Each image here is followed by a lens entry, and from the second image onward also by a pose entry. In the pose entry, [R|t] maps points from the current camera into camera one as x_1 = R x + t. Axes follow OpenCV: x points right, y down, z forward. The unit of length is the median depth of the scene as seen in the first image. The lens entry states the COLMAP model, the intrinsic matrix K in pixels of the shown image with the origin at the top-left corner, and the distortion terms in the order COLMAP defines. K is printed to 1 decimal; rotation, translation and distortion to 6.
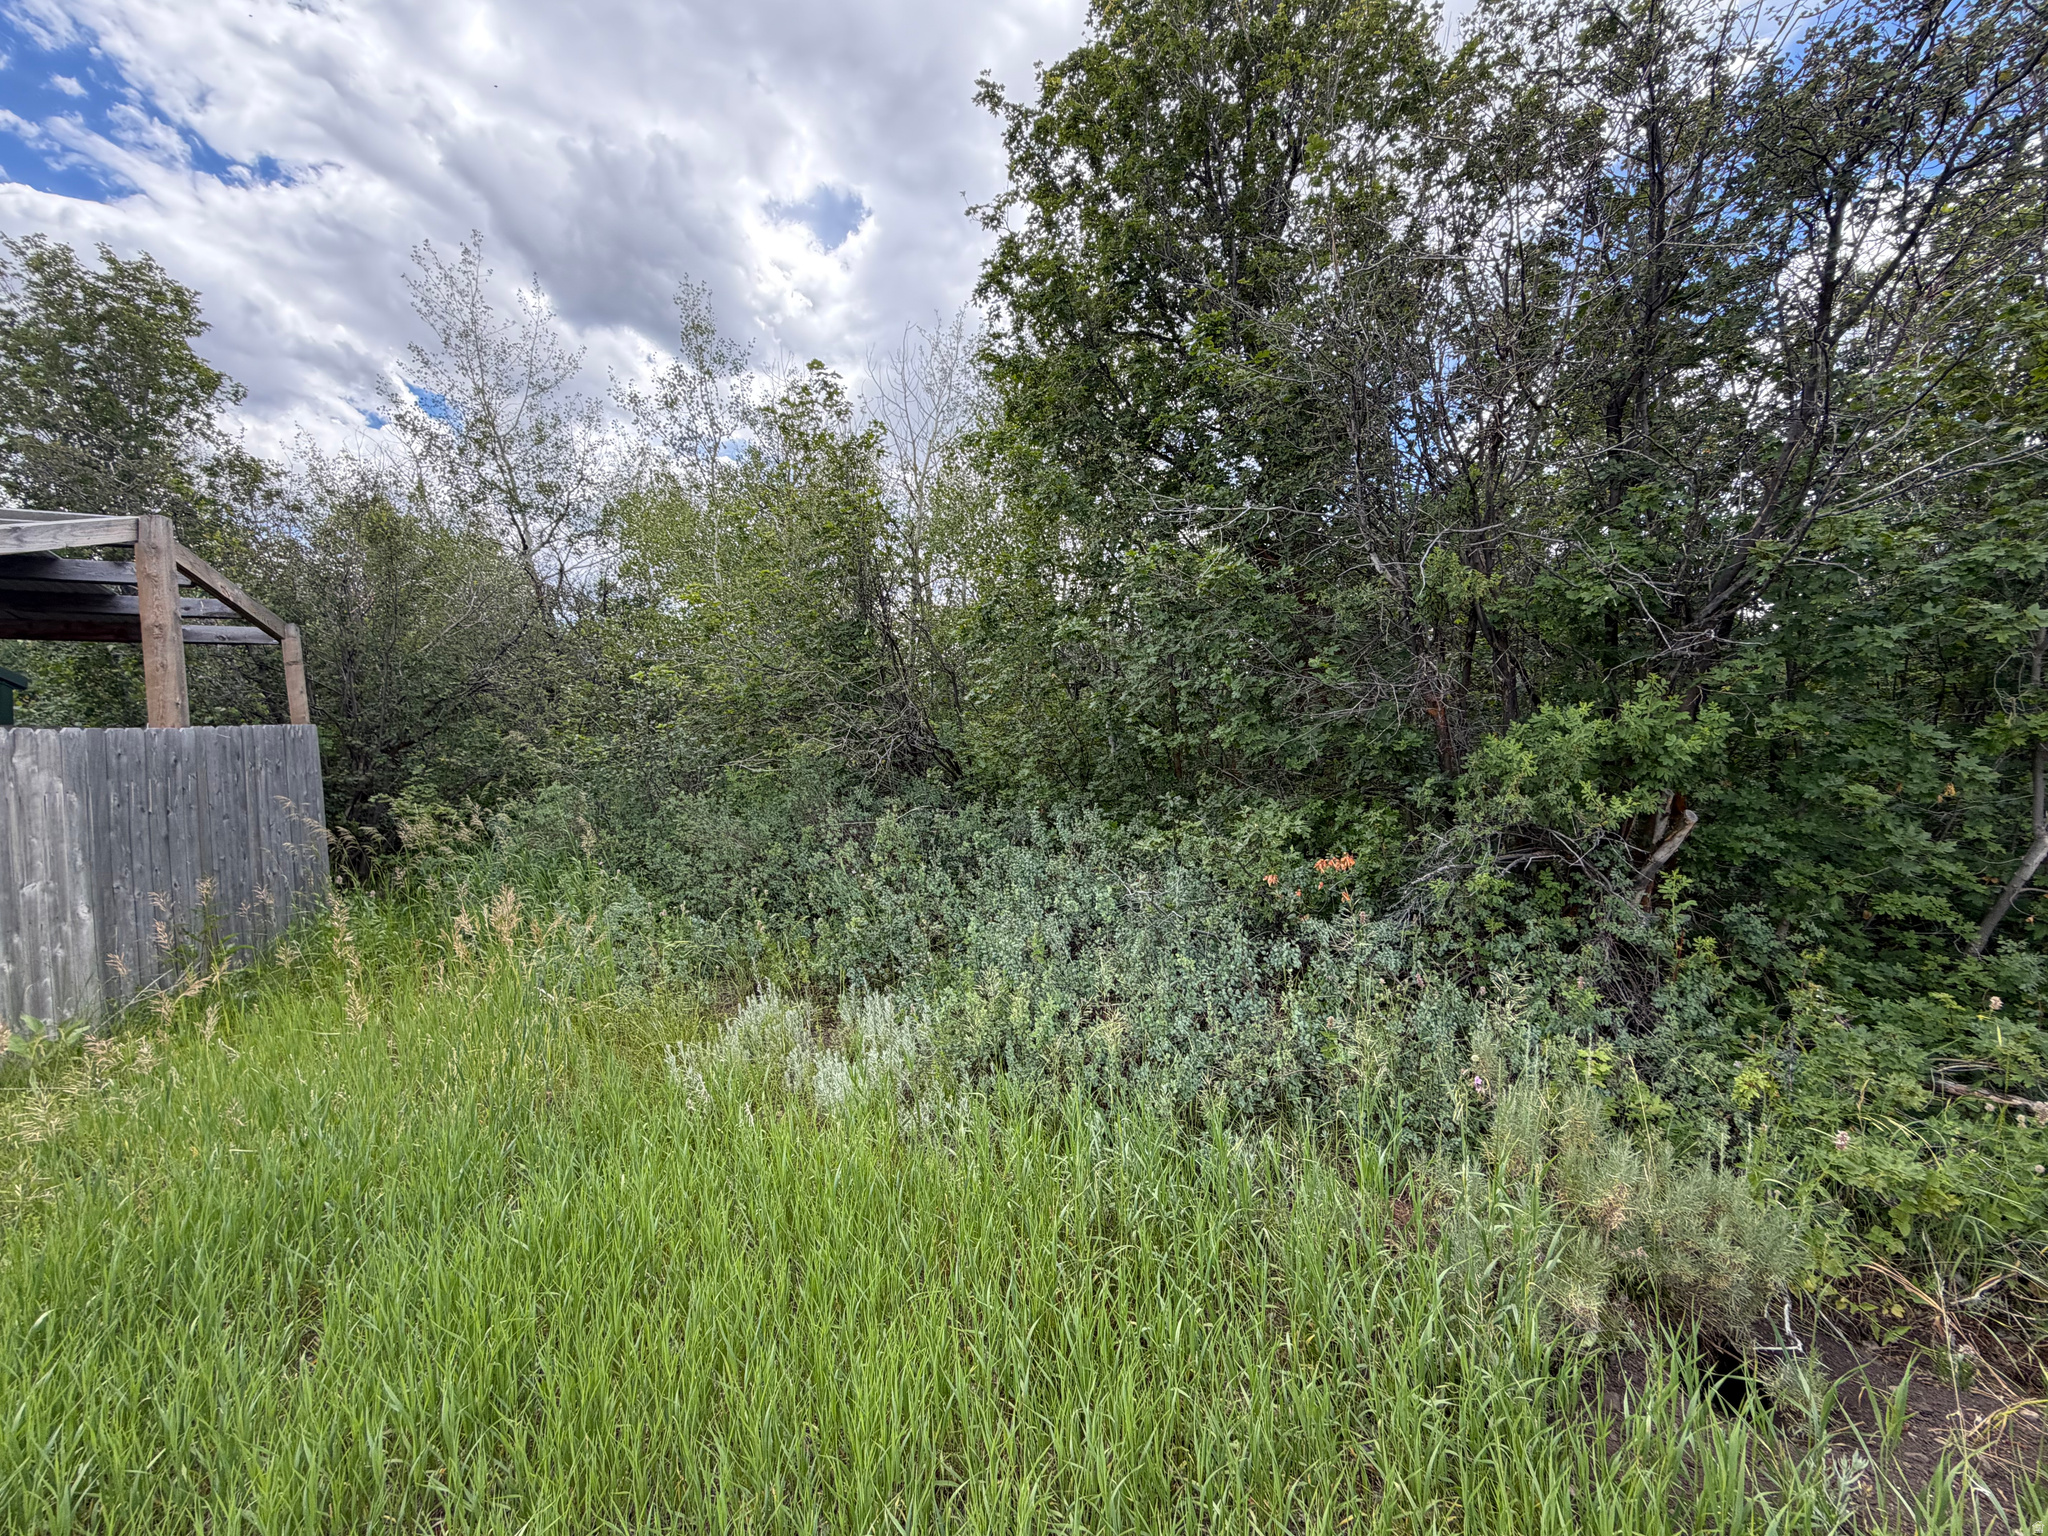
lens RADIAL K [[816.2, 0, 1025.0], [0, 816.2, 769.7], [0, 0, 1]] dist [-0.005754, 0.000006]
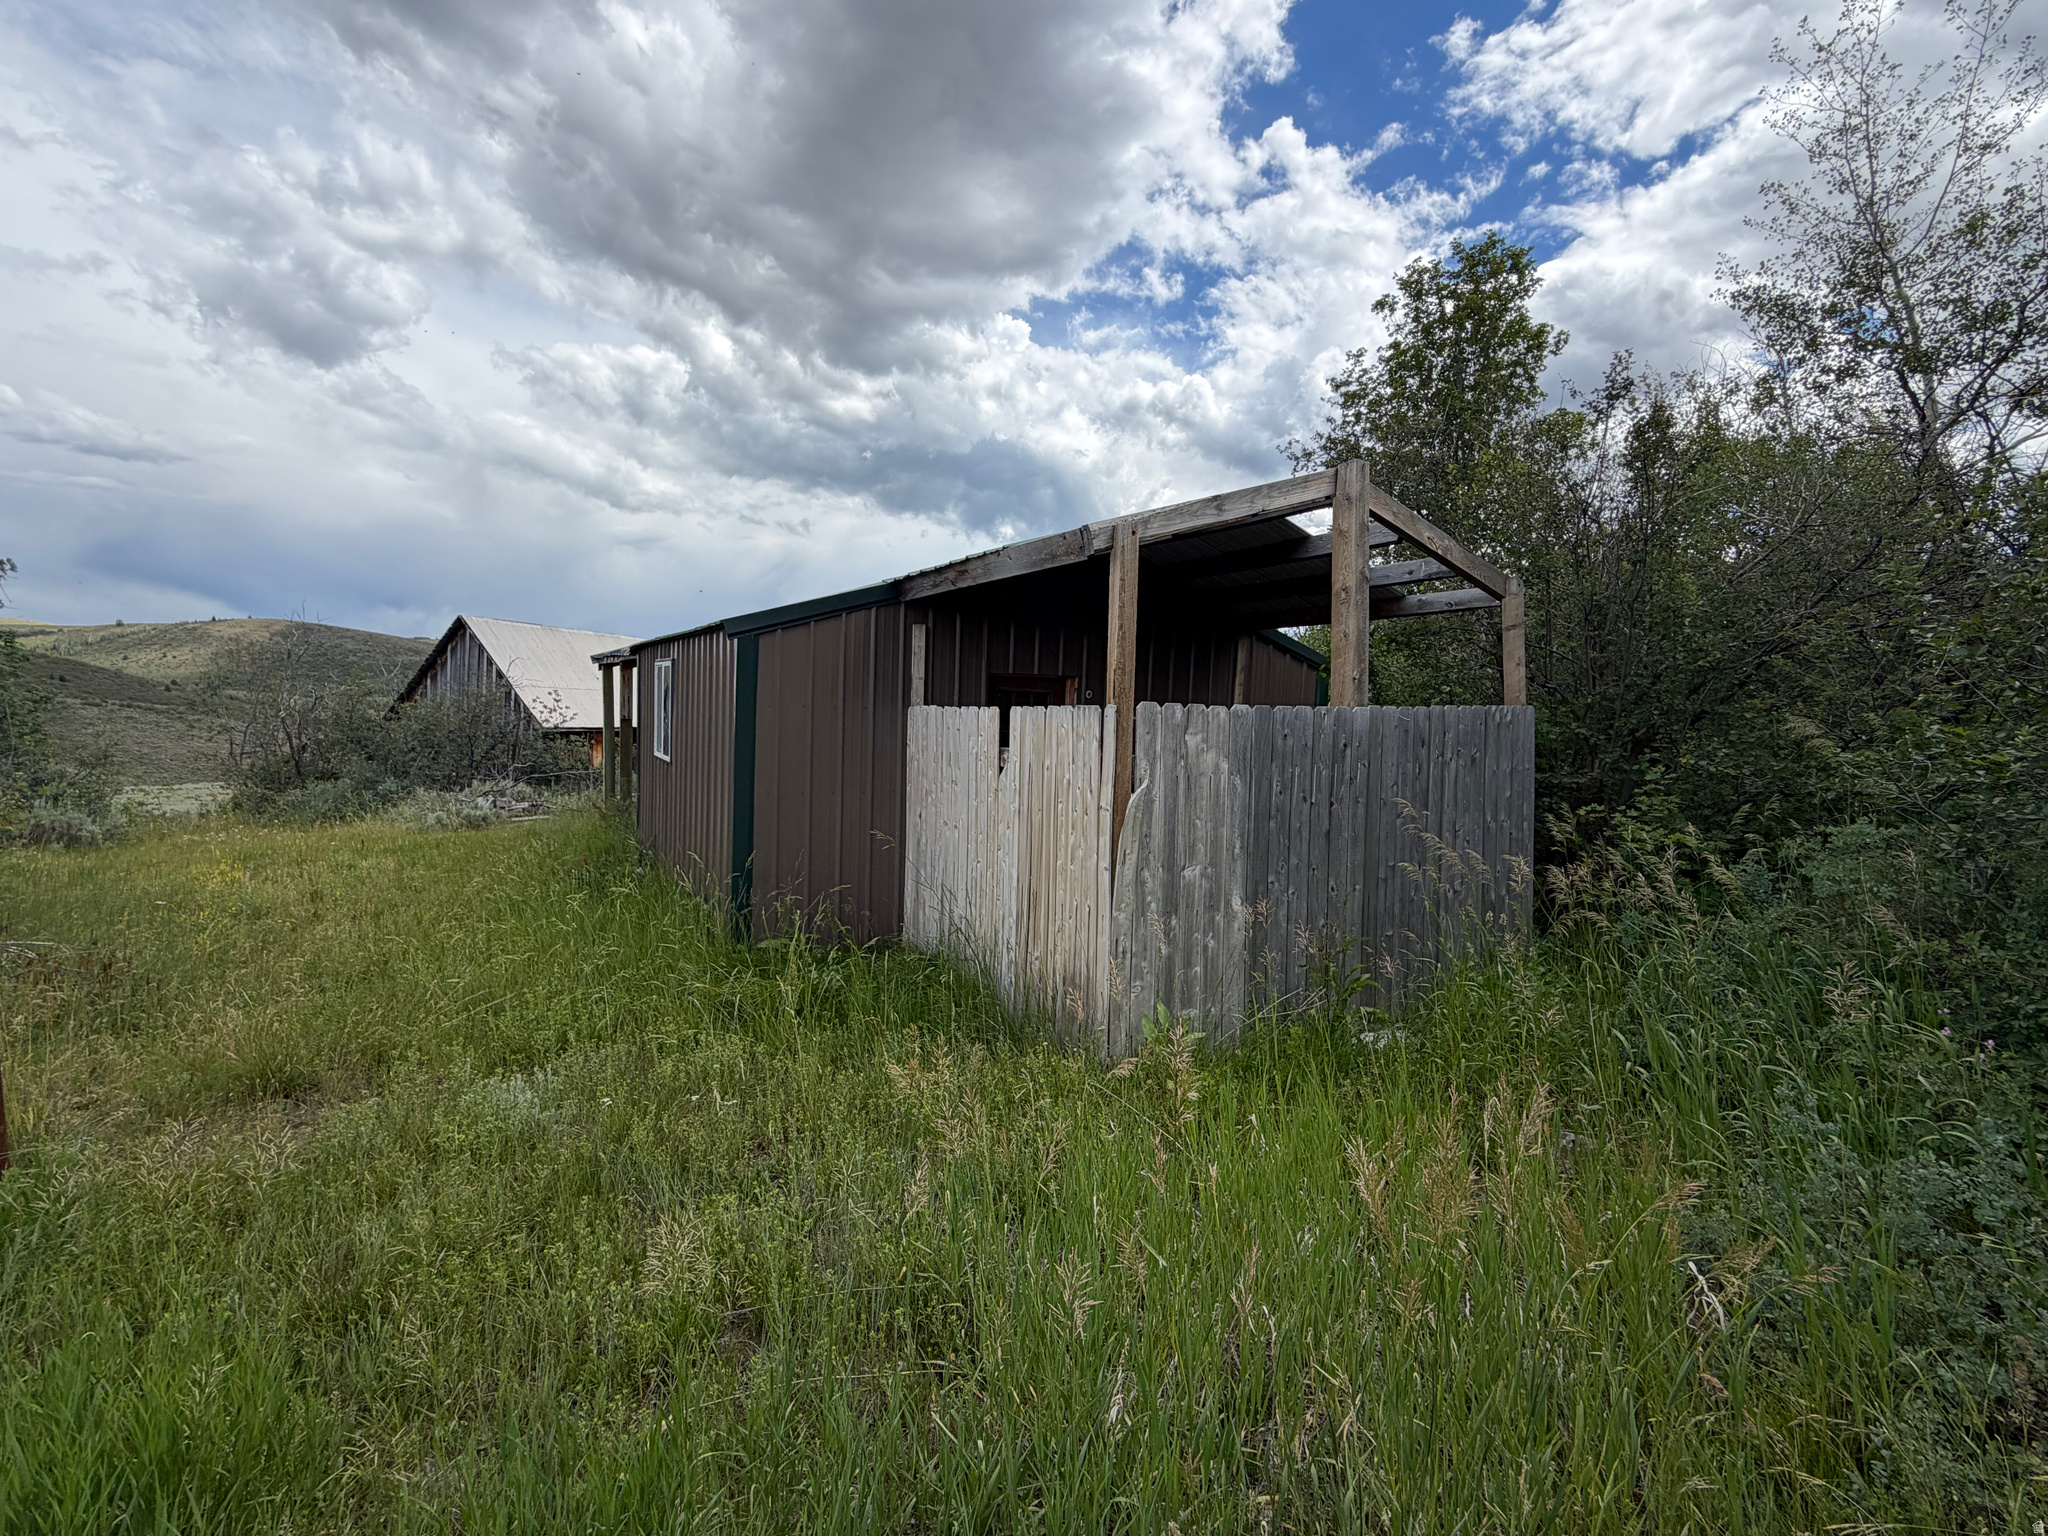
lens RADIAL K [[917.5, 0, 1027.9], [0, 917.5, 768.4], [0, 0, 1]] dist [0.003072, -0.000057]
pose [[0.233379, 0.057854, -0.970663, -0.172971], [-0.057255, 0.997314, 0.045676, -0.010687], [0.970699, 0.044915, 0.236064, 0.424198]]
